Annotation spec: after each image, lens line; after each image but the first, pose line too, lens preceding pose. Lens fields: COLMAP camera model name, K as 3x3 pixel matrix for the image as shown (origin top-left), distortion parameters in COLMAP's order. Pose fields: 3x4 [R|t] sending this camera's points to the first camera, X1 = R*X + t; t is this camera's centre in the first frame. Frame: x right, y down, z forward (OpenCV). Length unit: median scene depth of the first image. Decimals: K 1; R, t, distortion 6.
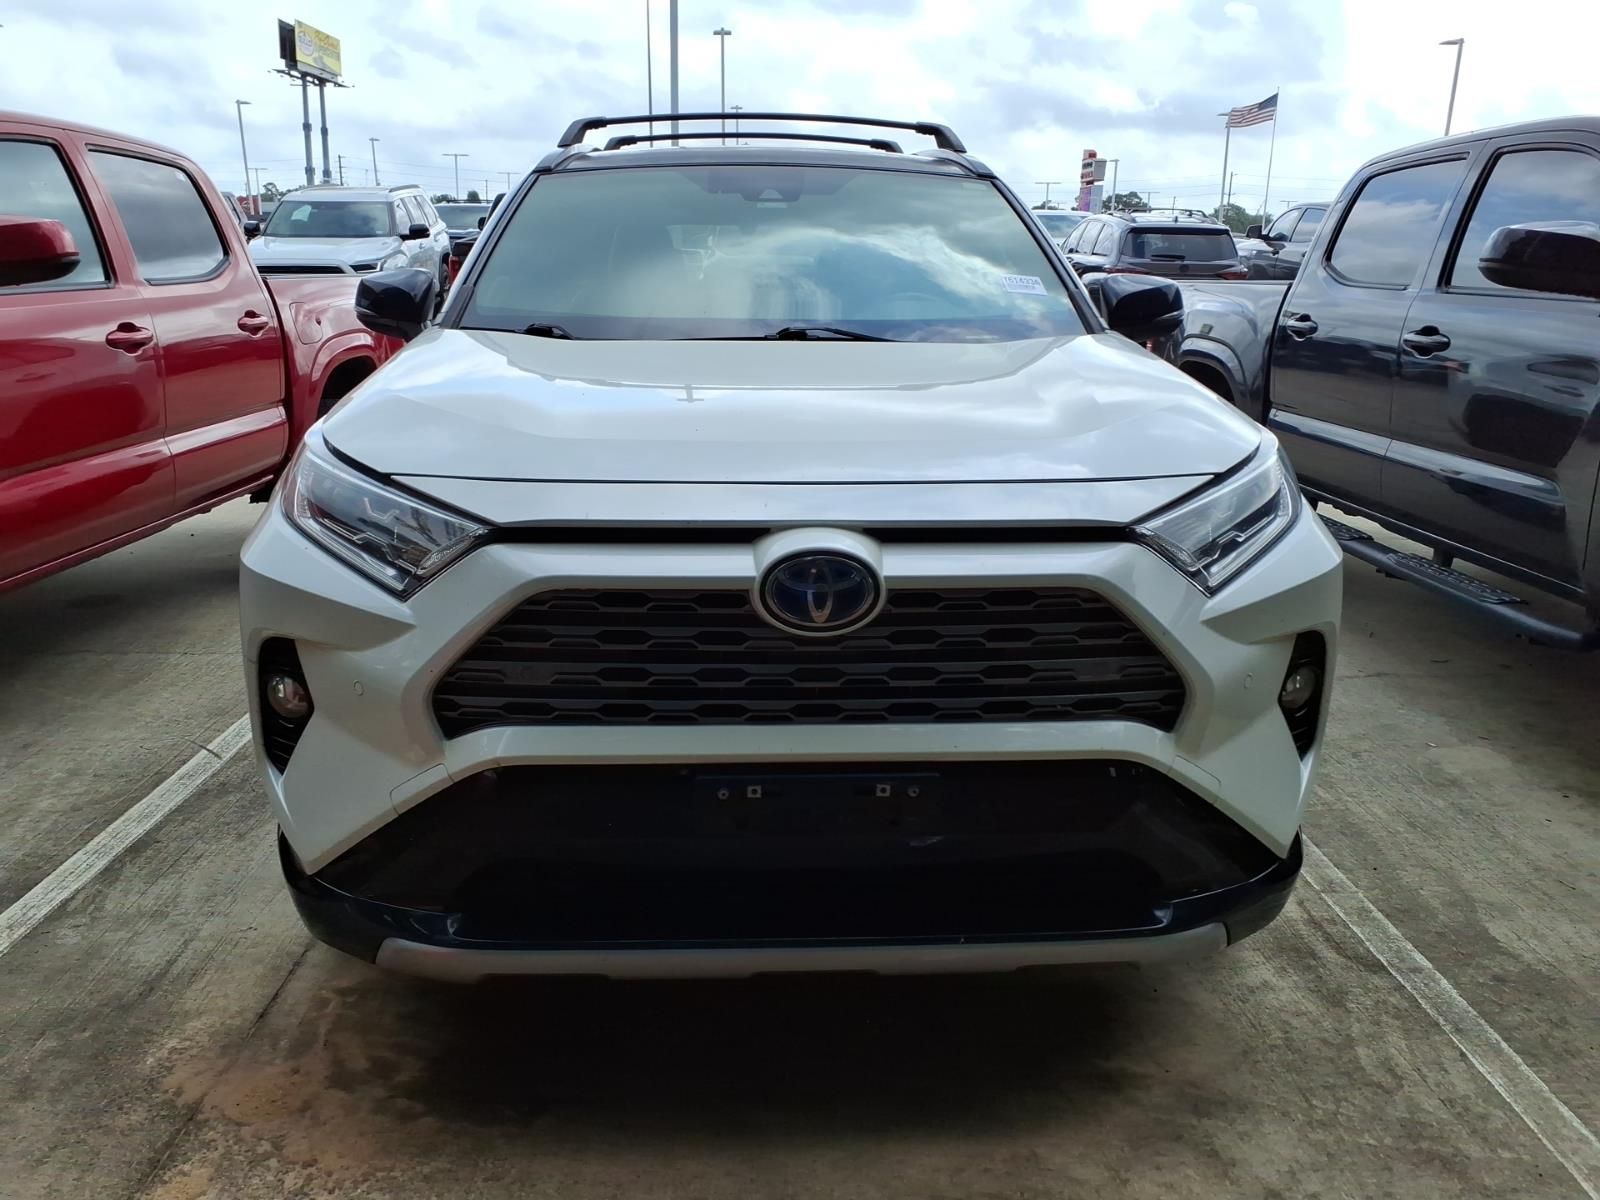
lens RADIAL K [[1305.9, 0, 784.7], [0, 1305.9, 602.2], [0, 0, 1]] dist [0.015373, -0.002477]
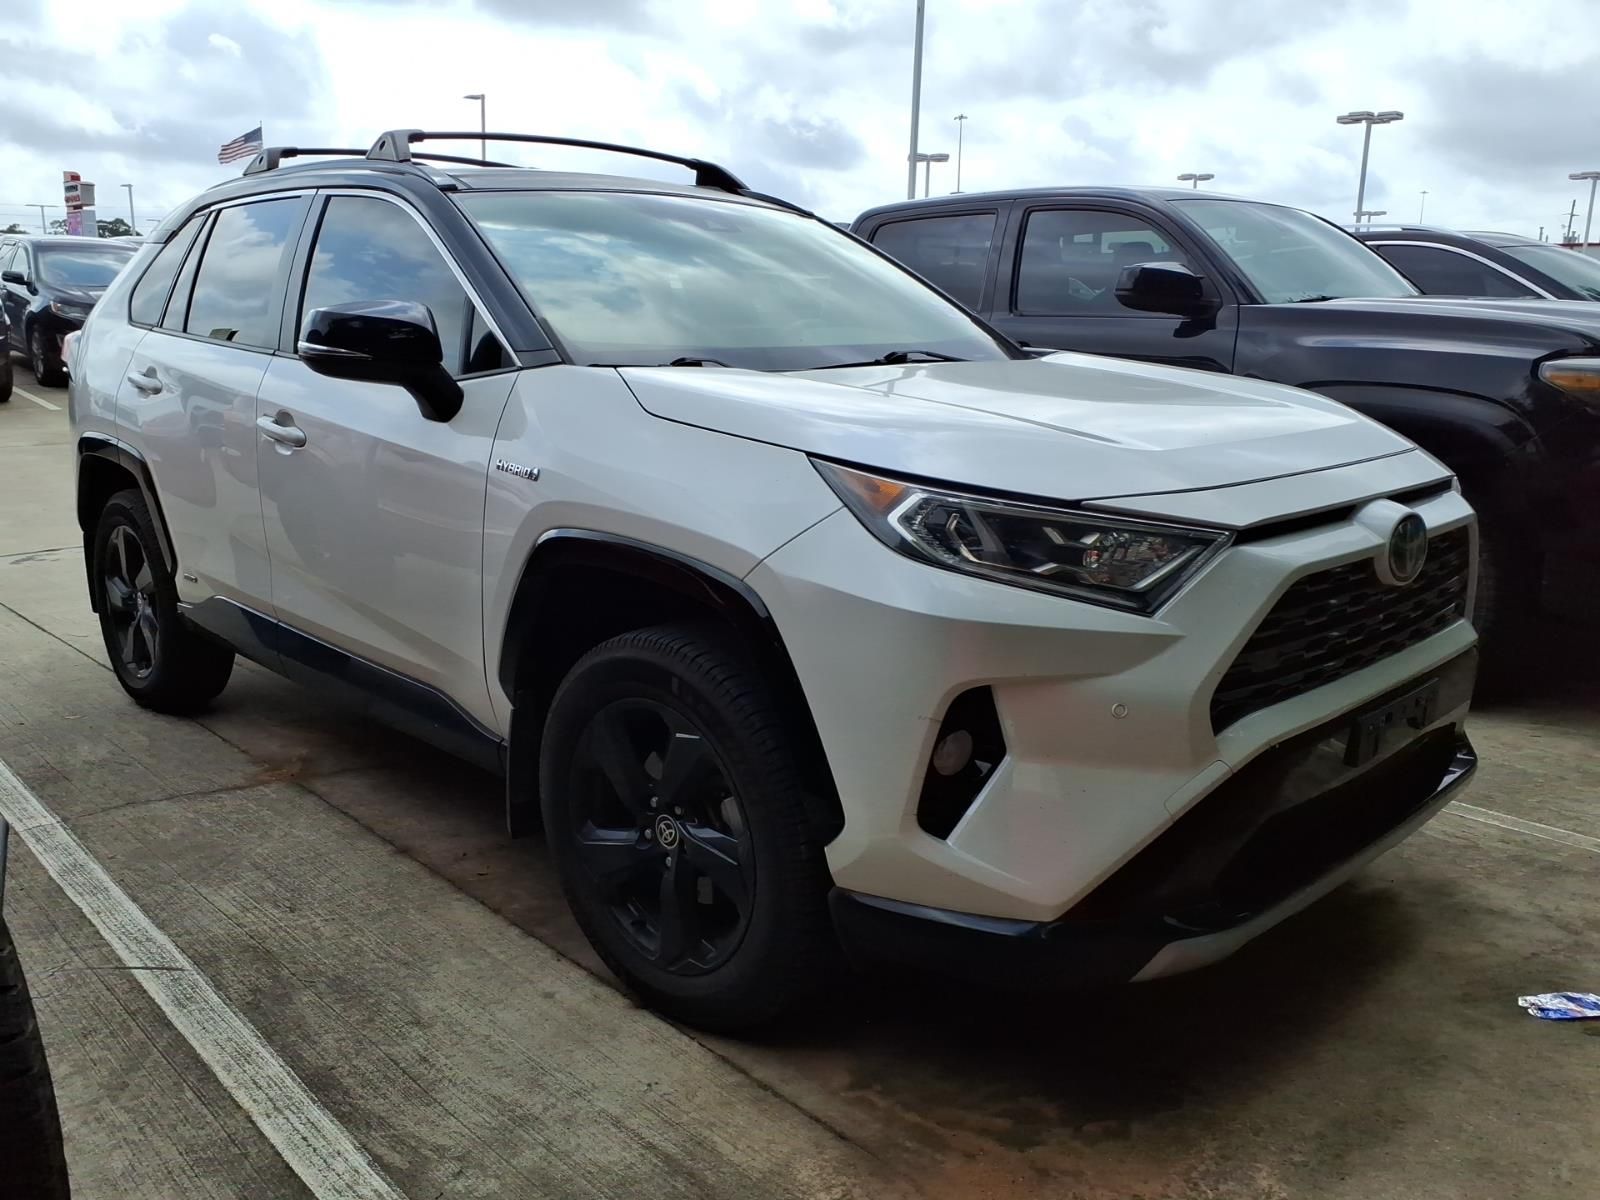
lens RADIAL K [[1305.9, 0, 784.7], [0, 1305.9, 602.2], [0, 0, 1]] dist [0.015373, -0.002477]
pose [[0.749961, -0.156738, 0.642644, -0.706654], [0.171818, 0.984334, 0.039564, -0.061665], [-0.638778, 0.080746, 0.765143, 0.239209]]
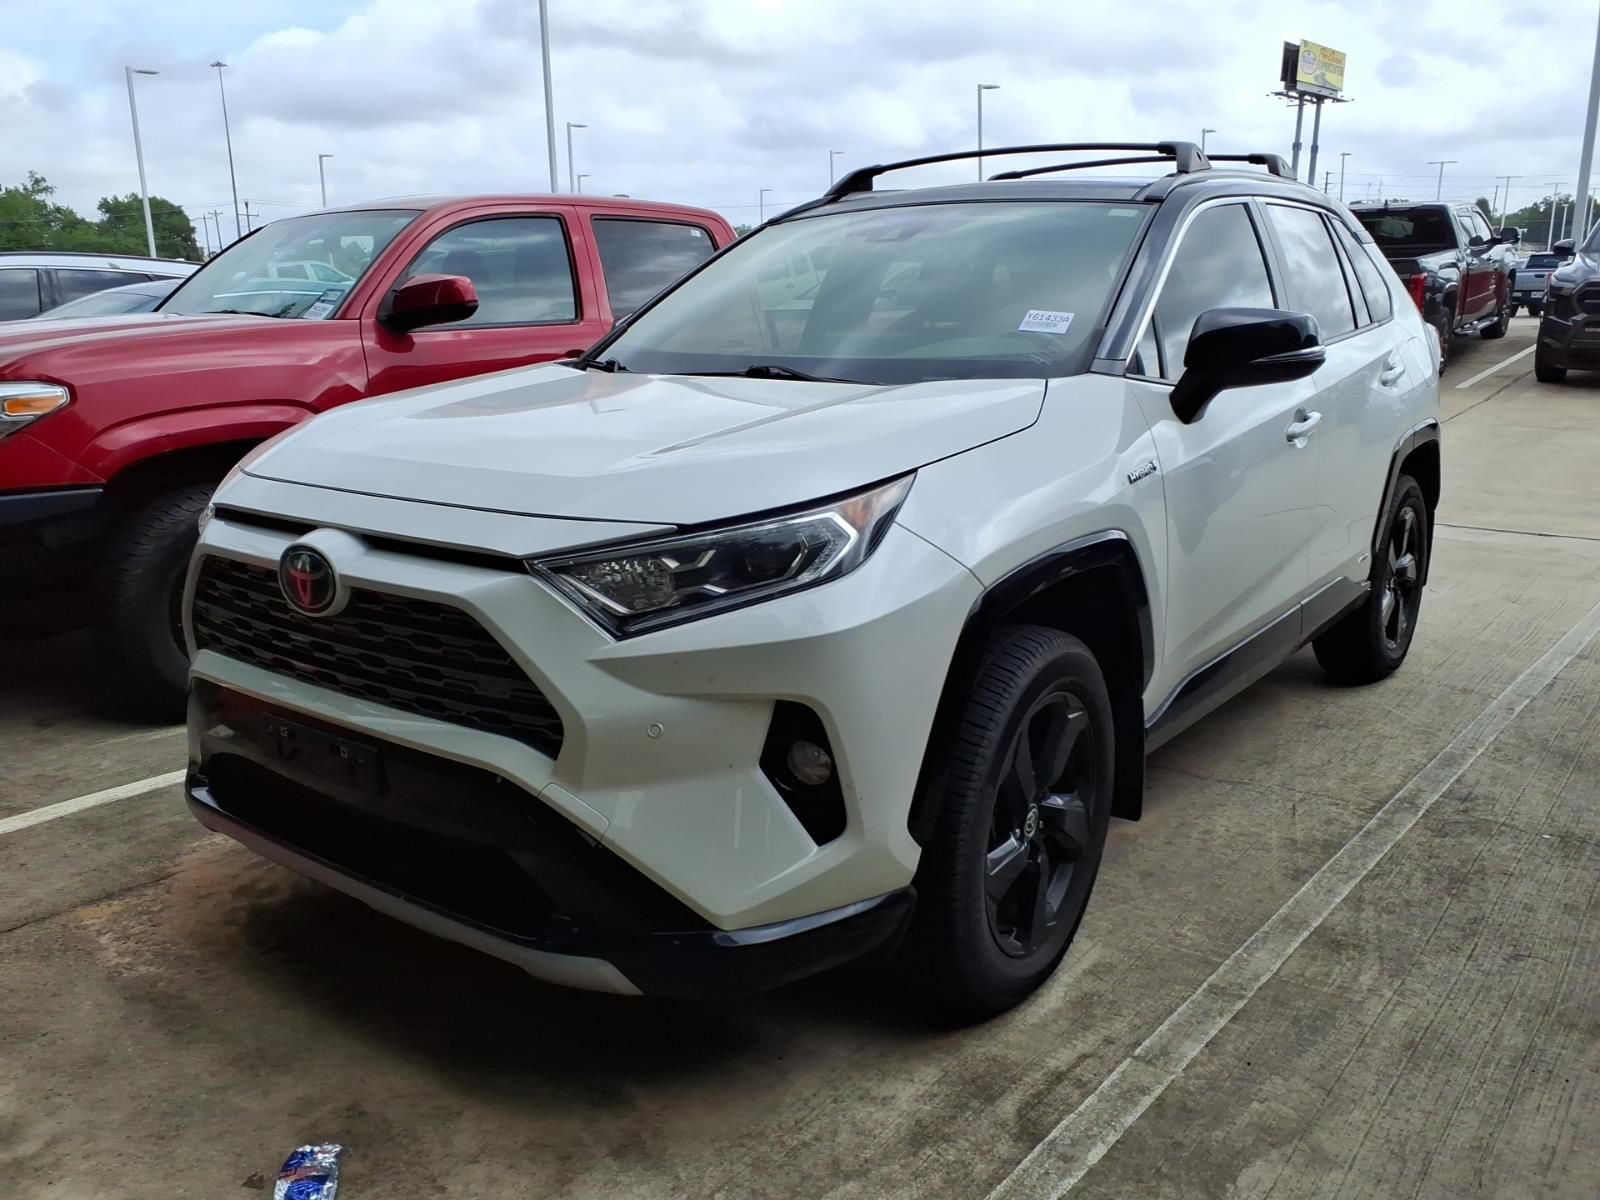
lens RADIAL K [[1305.9, 0, 784.7], [0, 1305.9, 602.2], [0, 0, 1]] dist [0.015373, -0.002477]
pose [[0.752101, 0.135837, -0.644897, 0.674981], [-0.144375, 0.988719, 0.039883, -0.058573], [0.643040, 0.063111, 0.763228, 0.191903]]
